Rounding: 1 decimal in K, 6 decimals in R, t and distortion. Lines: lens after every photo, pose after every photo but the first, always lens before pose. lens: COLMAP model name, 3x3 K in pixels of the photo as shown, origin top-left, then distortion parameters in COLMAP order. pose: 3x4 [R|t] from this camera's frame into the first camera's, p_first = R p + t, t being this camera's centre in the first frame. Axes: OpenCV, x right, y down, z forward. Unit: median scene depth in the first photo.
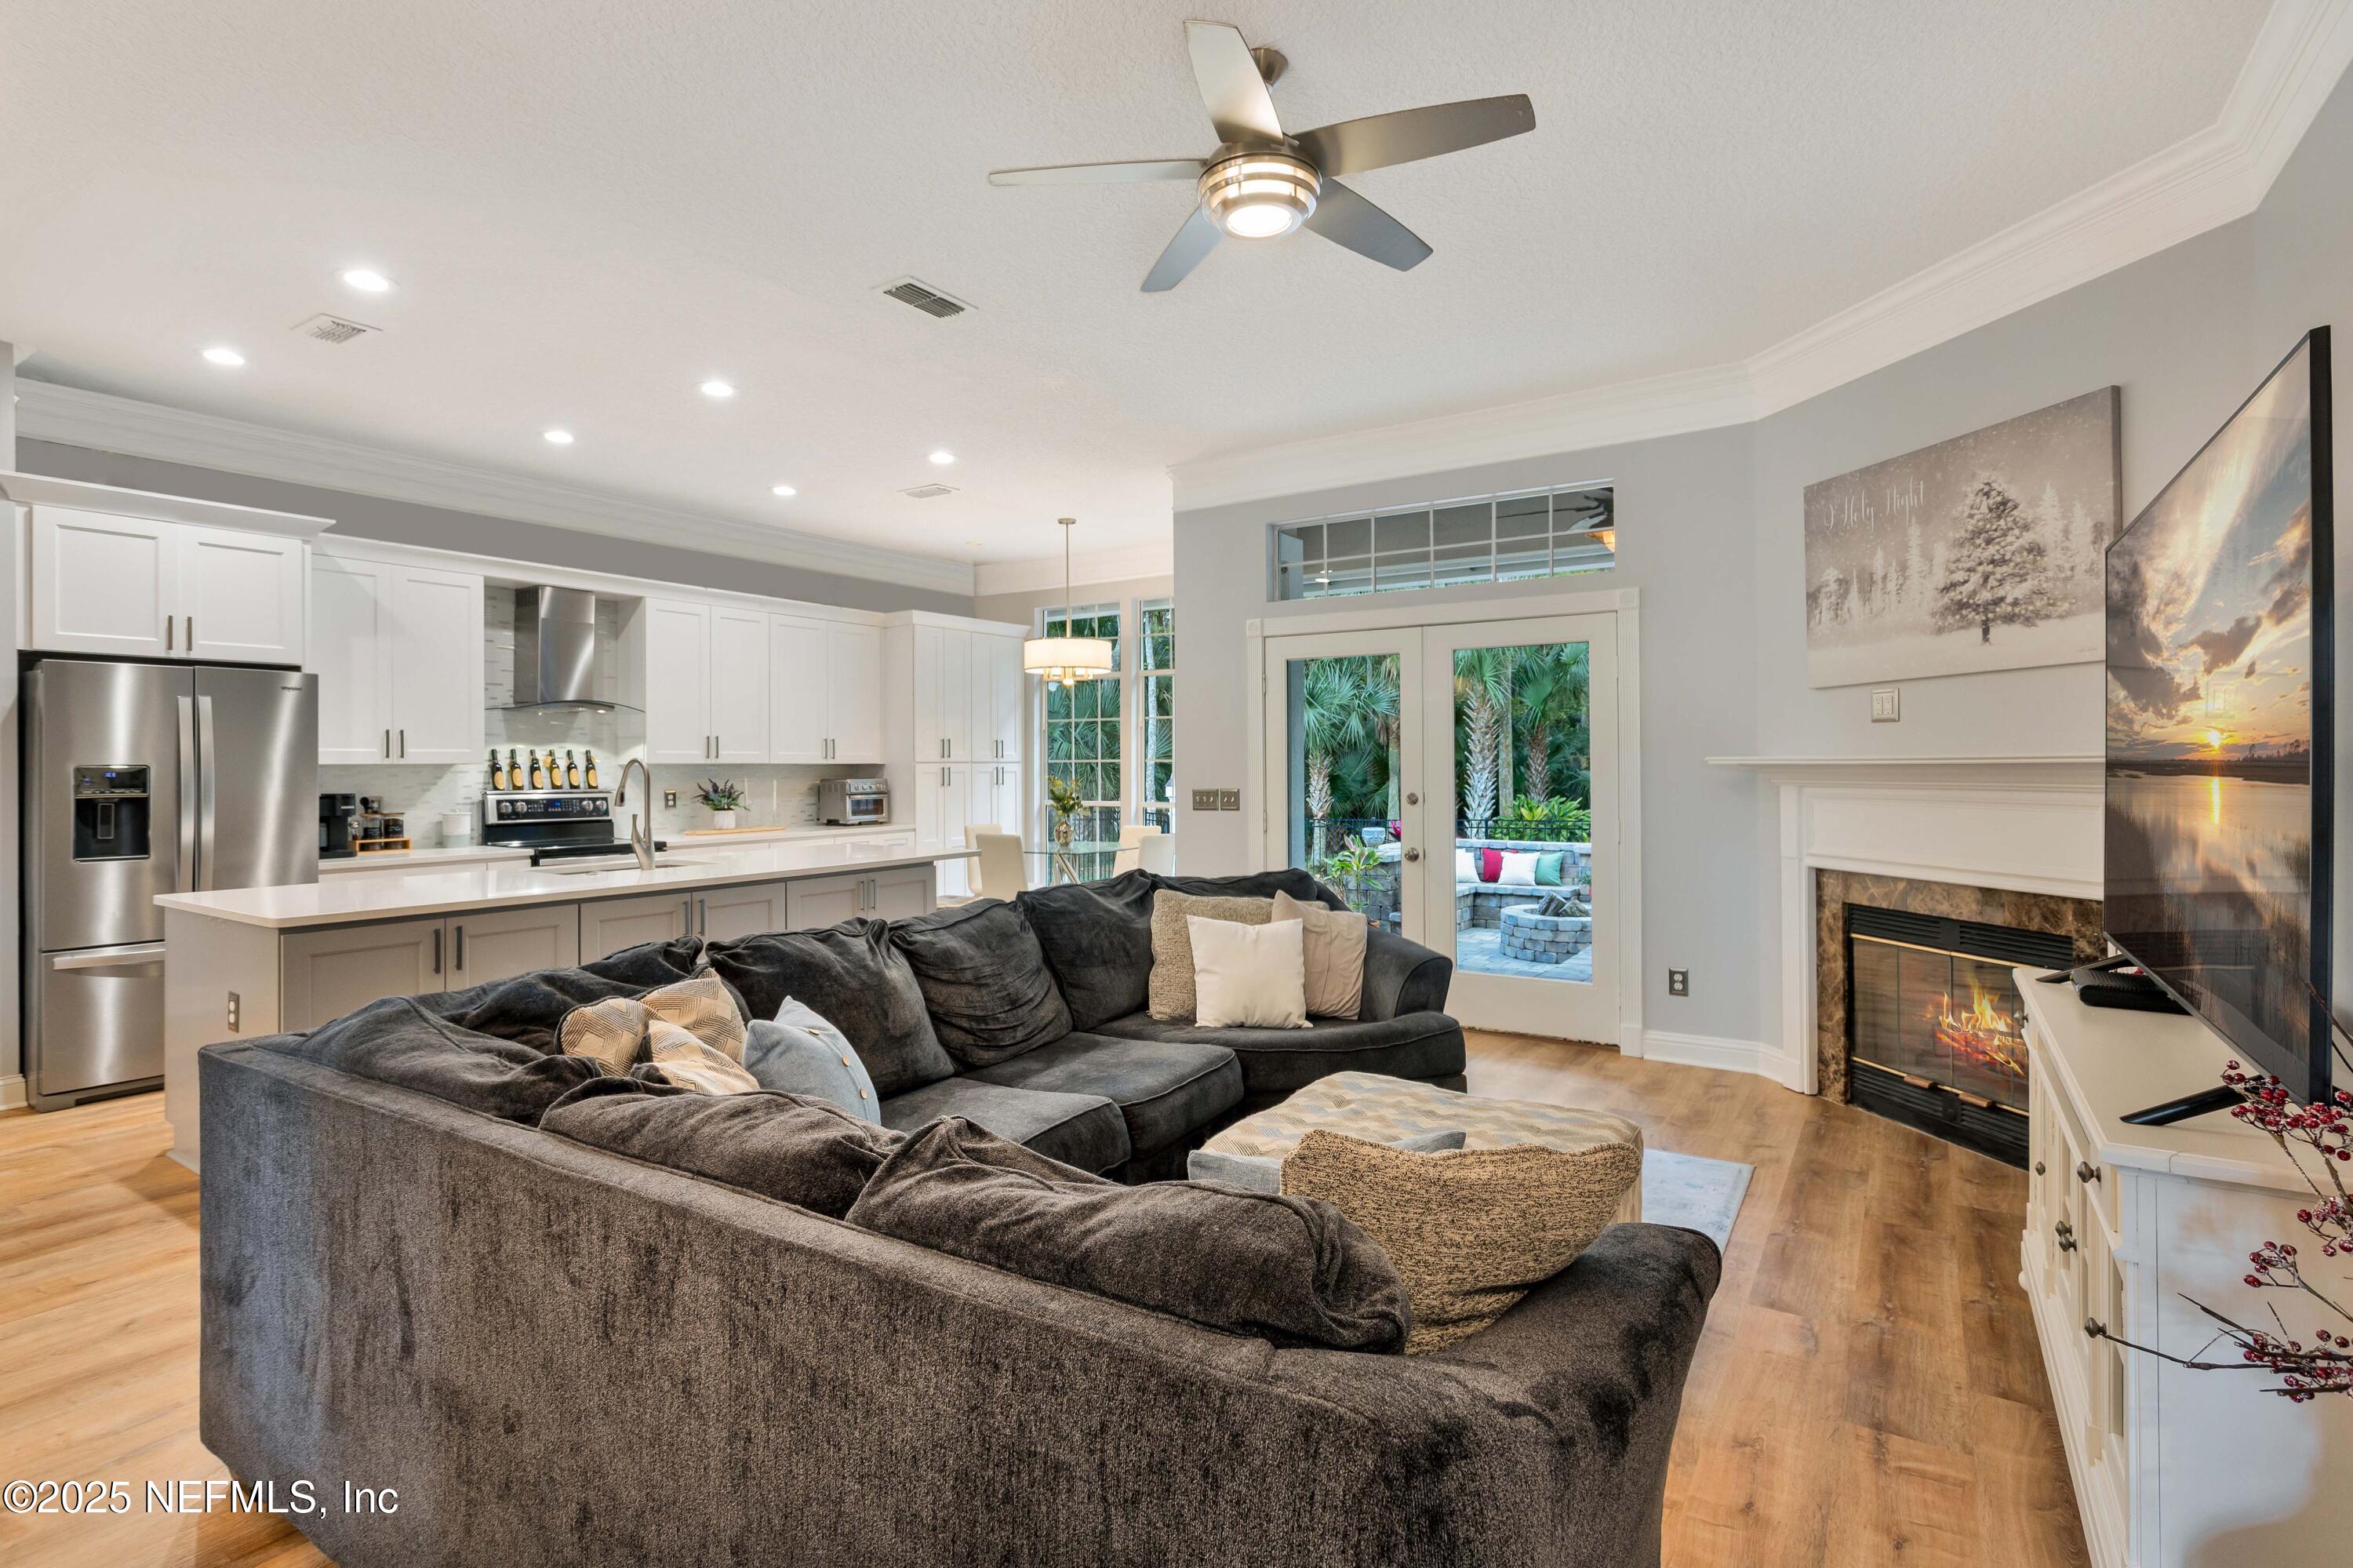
lens RADIAL K [[1121.2, 0, 1171.2], [0, 1121.2, 757.2], [0, 0, 1]] dist [-0.001505, 0.000226]
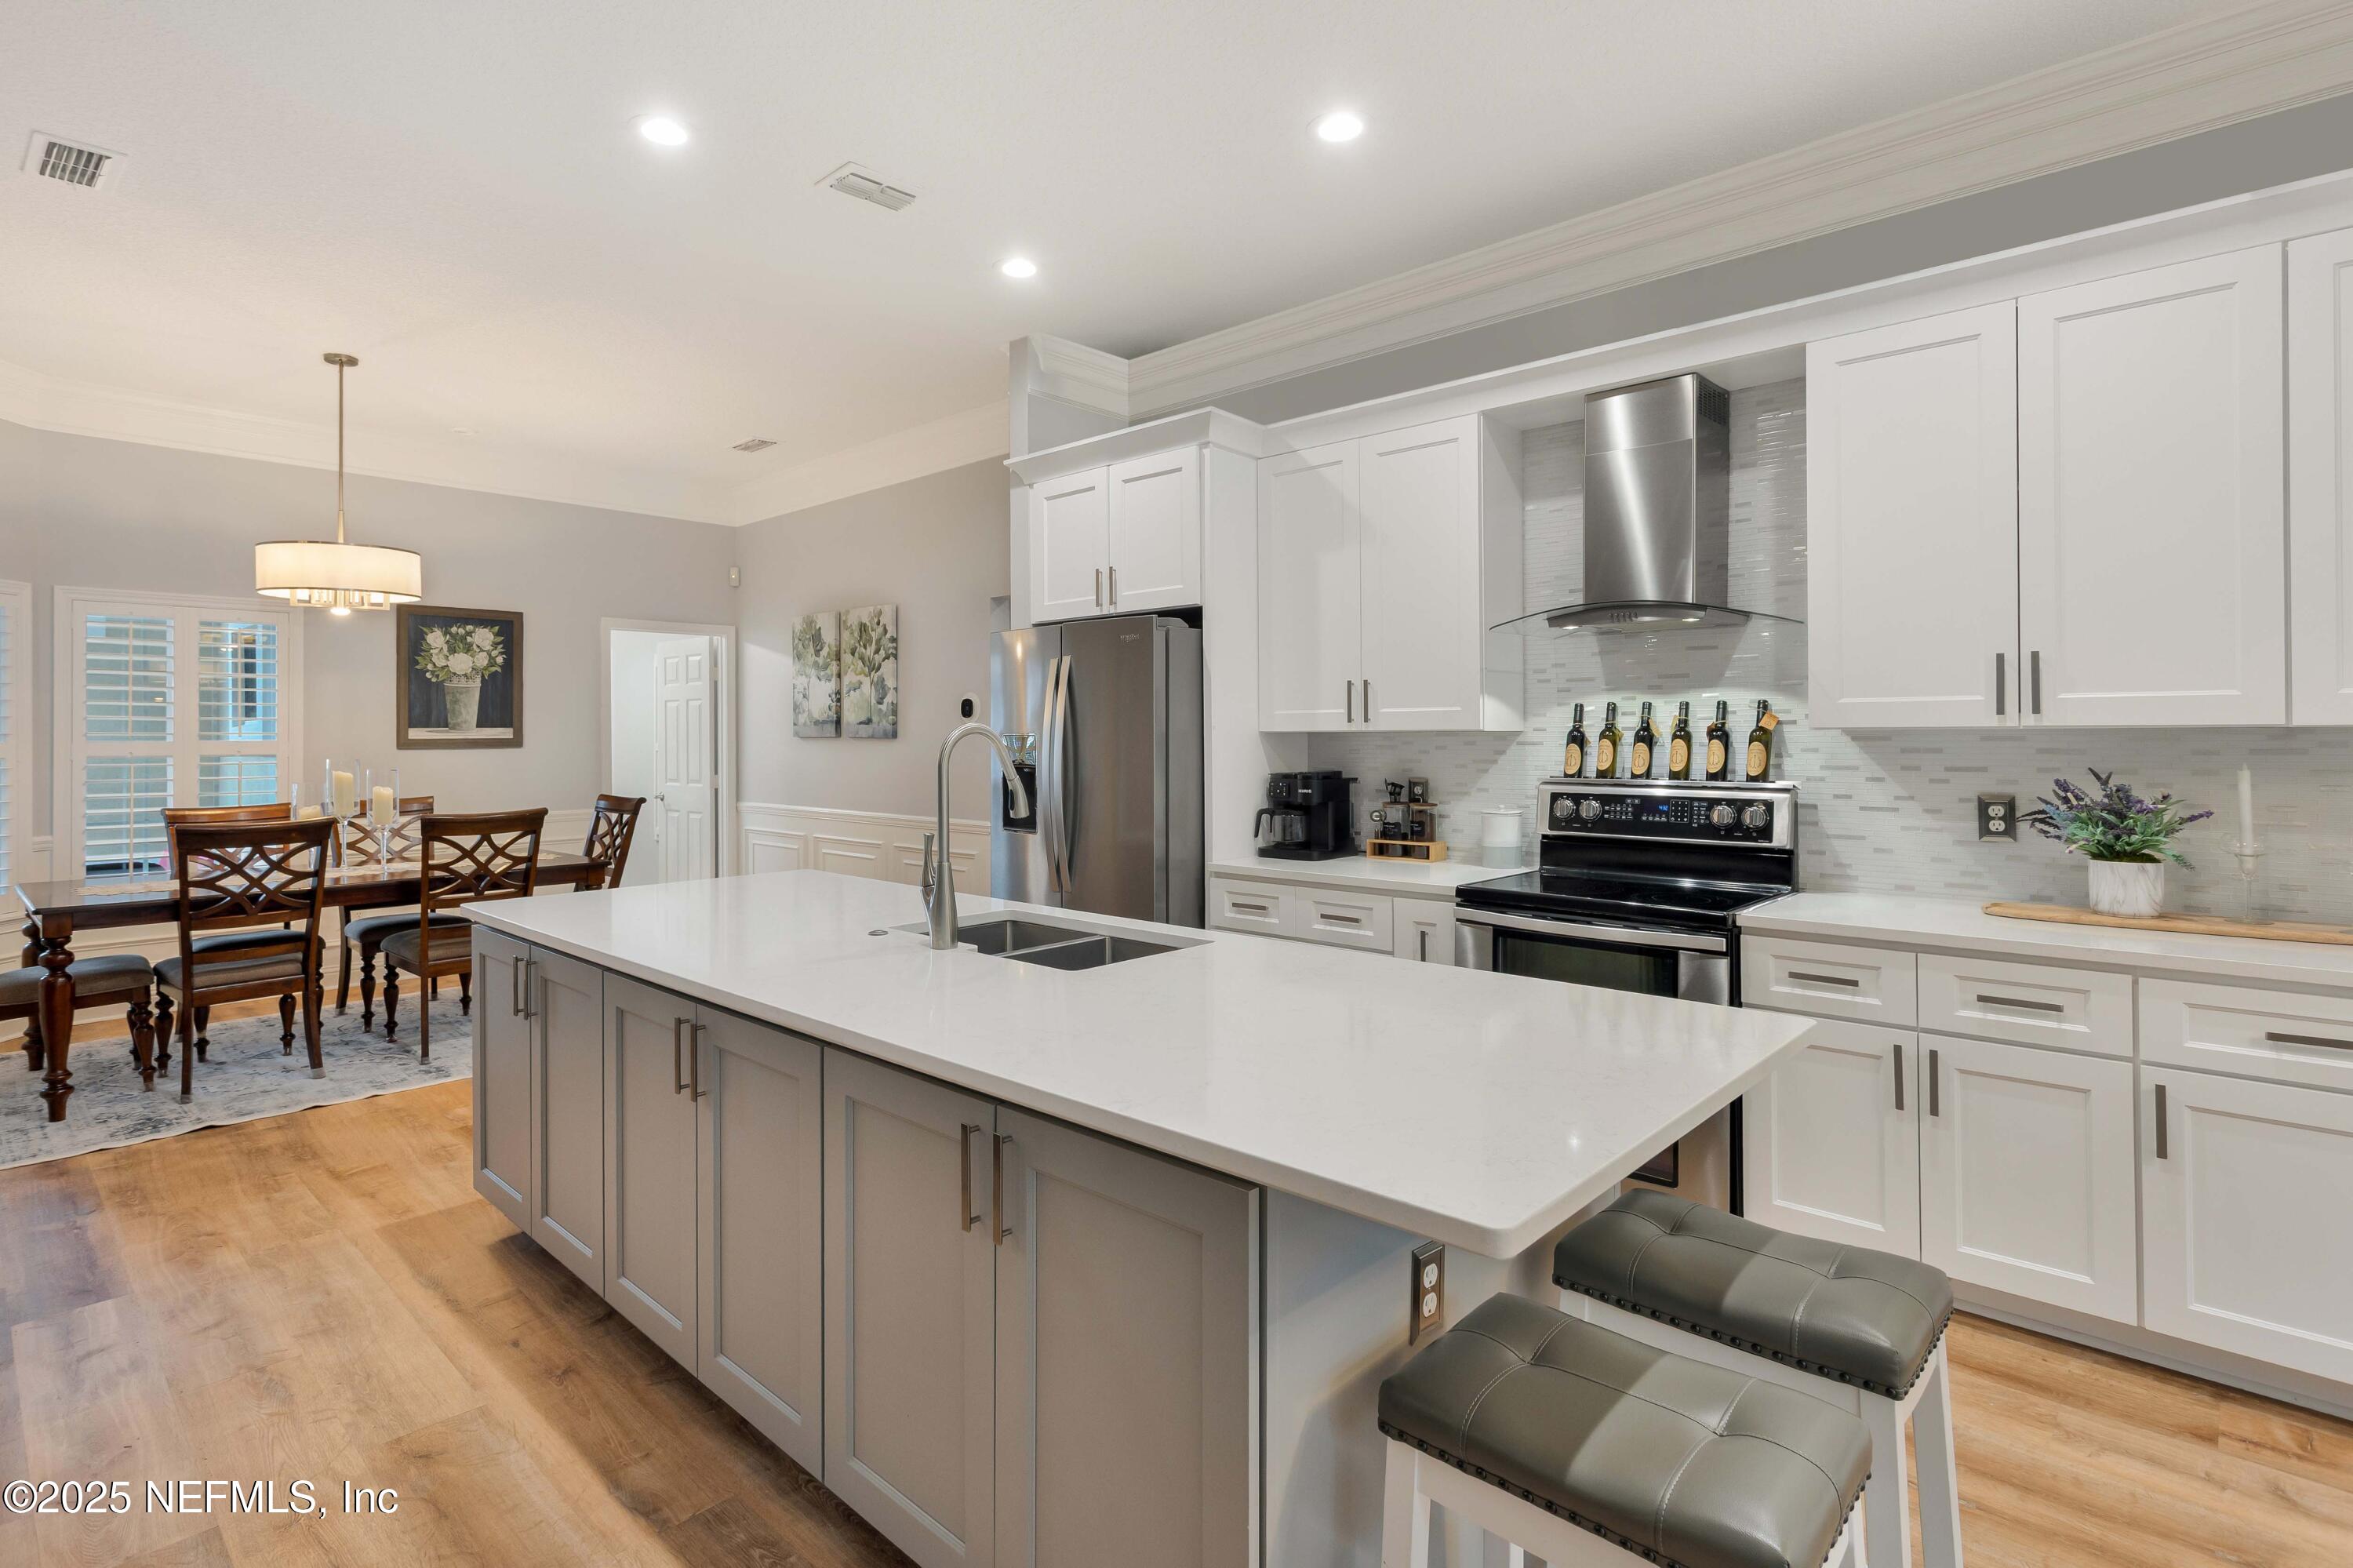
lens RADIAL K [[1158.8, 0, 1128.3], [0, 1158.8, 728.8], [0, 0, 1]] dist [0.001687, 0.000834]
pose [[-0.189273, 0.000054, -0.981924, 0.021798], [0.011471, 0.999932, -0.002156, 0.004476], [0.981857, -0.011672, -0.189261, 0.963068]]
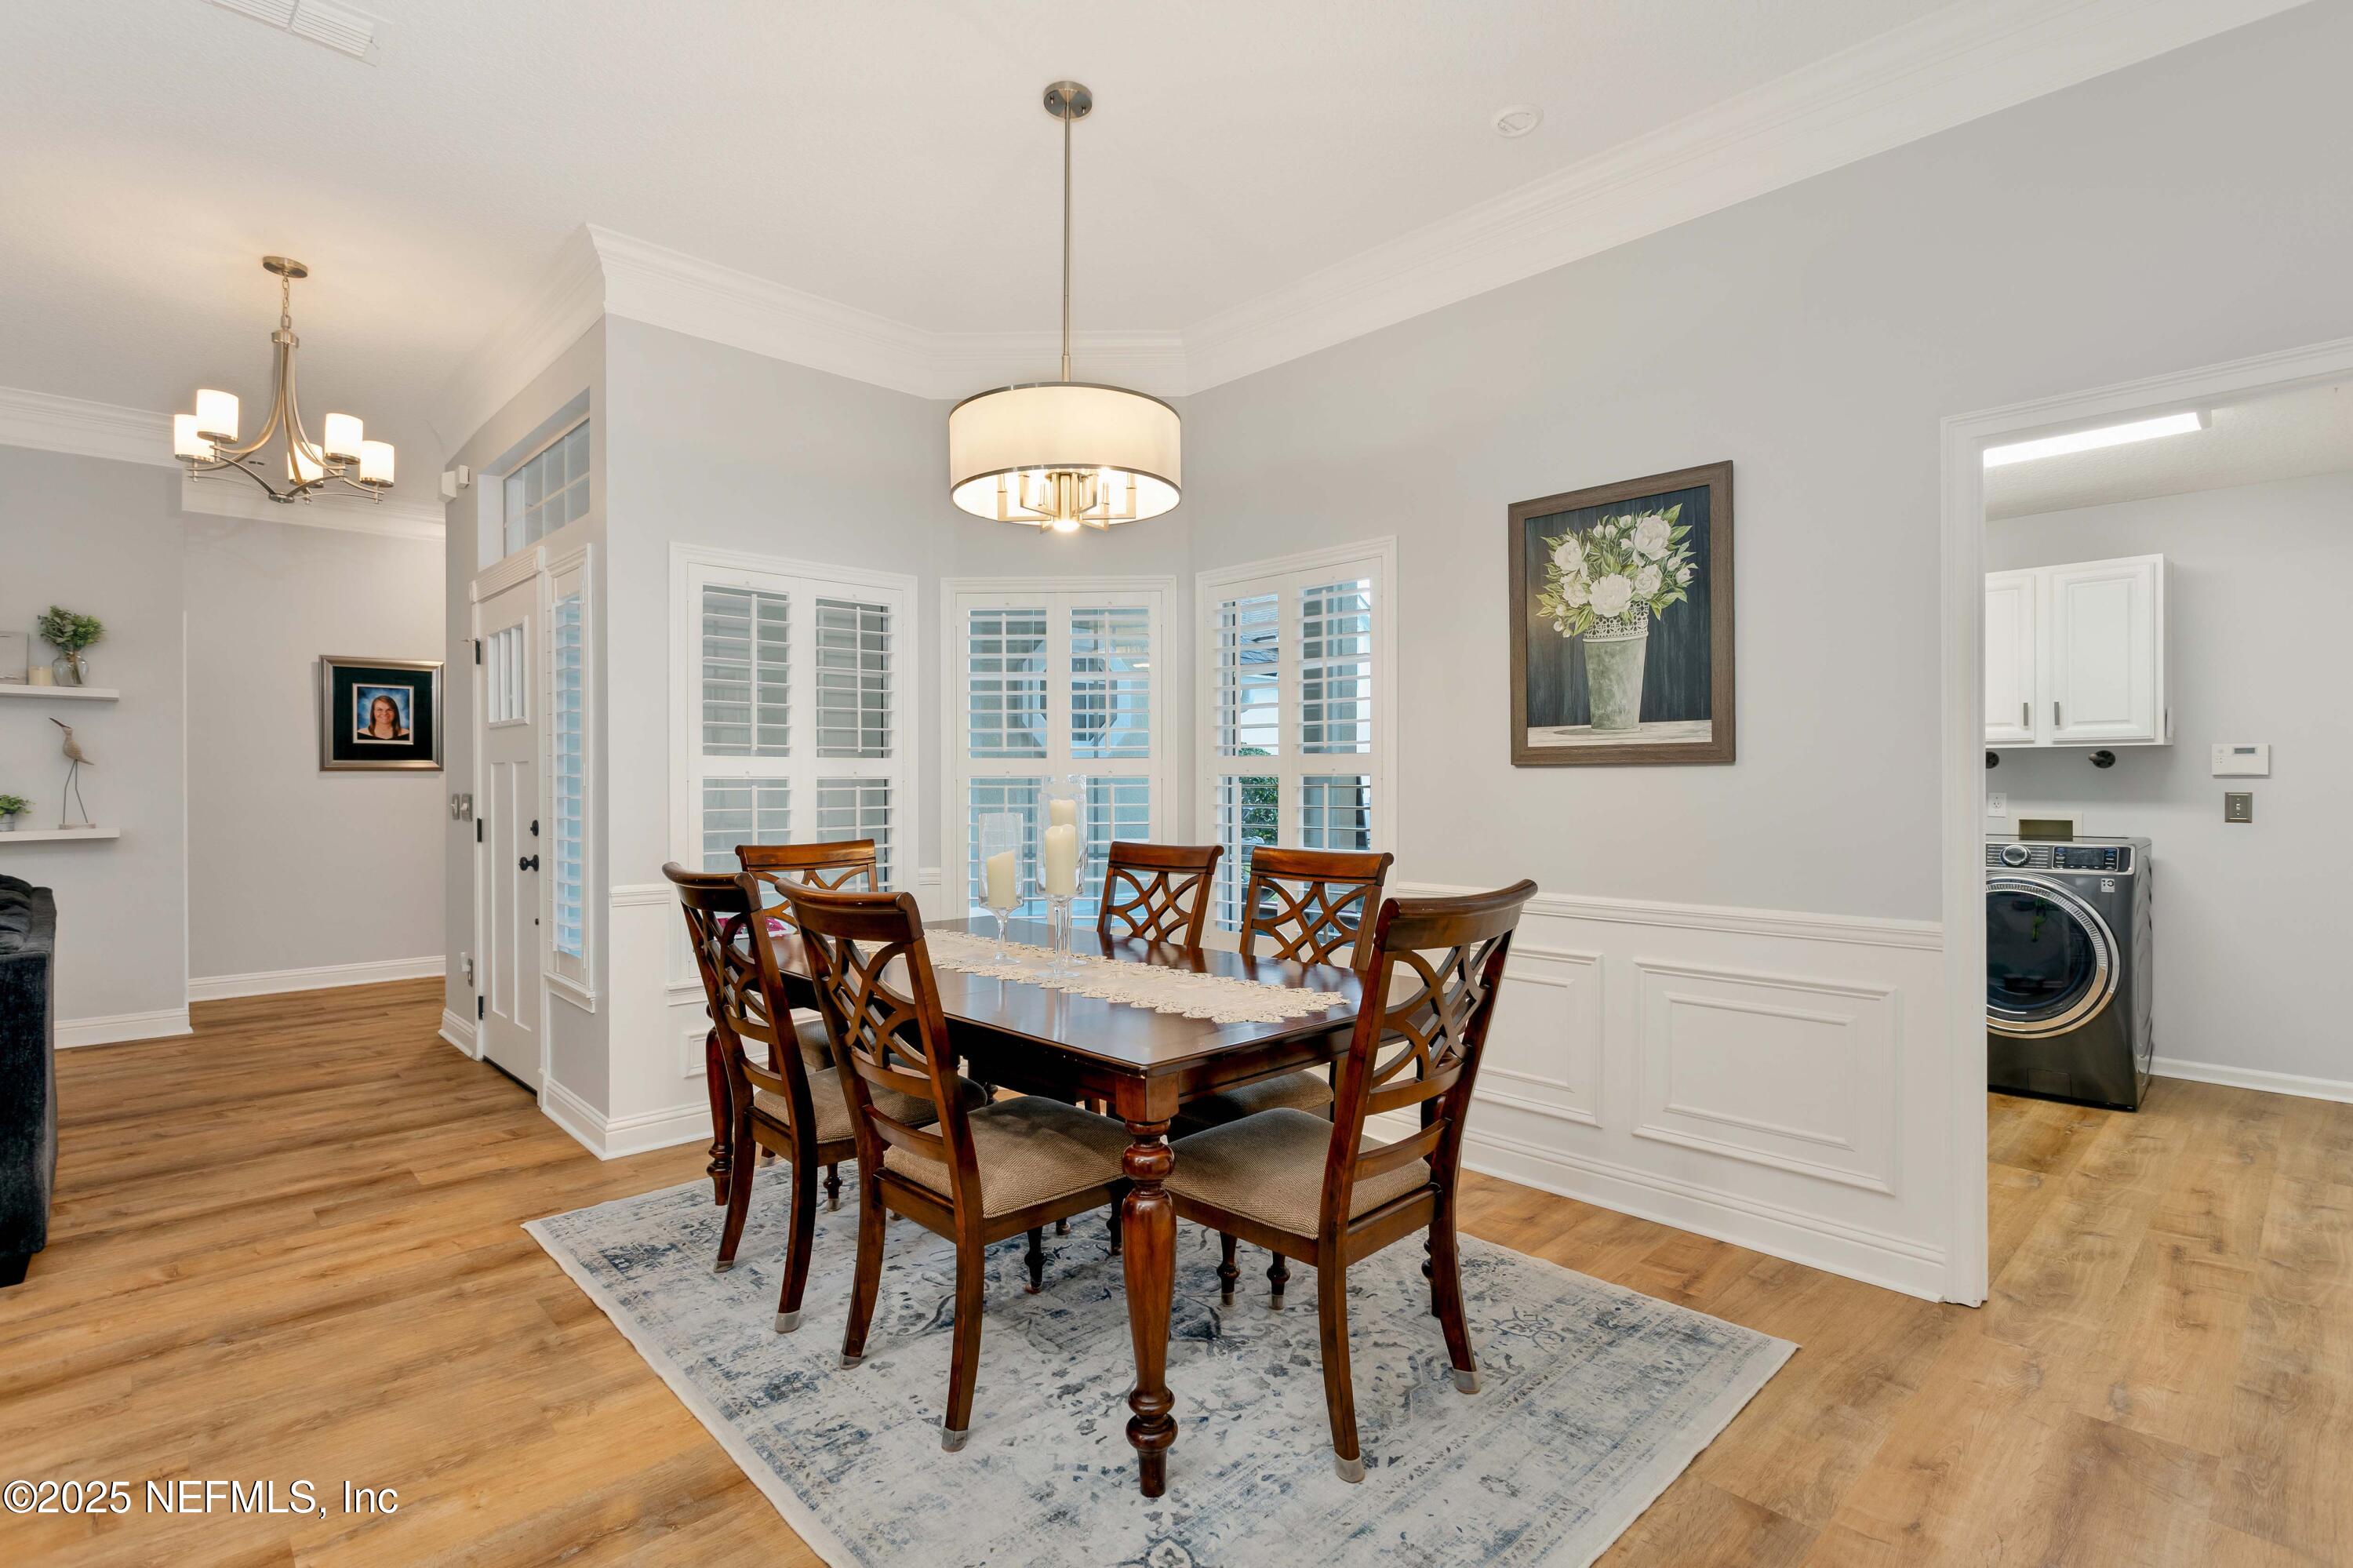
lens RADIAL K [[1123.7, 0, 1176.5], [0, 1123.7, 784.0], [0, 0, 1]] dist [0.001260, 0.000386]
pose [[-0.973720, 0.005158, 0.227688, -0.866261], [0.004625, 0.999985, -0.002875, 0.023278], [-0.227700, -0.001746, -0.973730, 0.699311]]
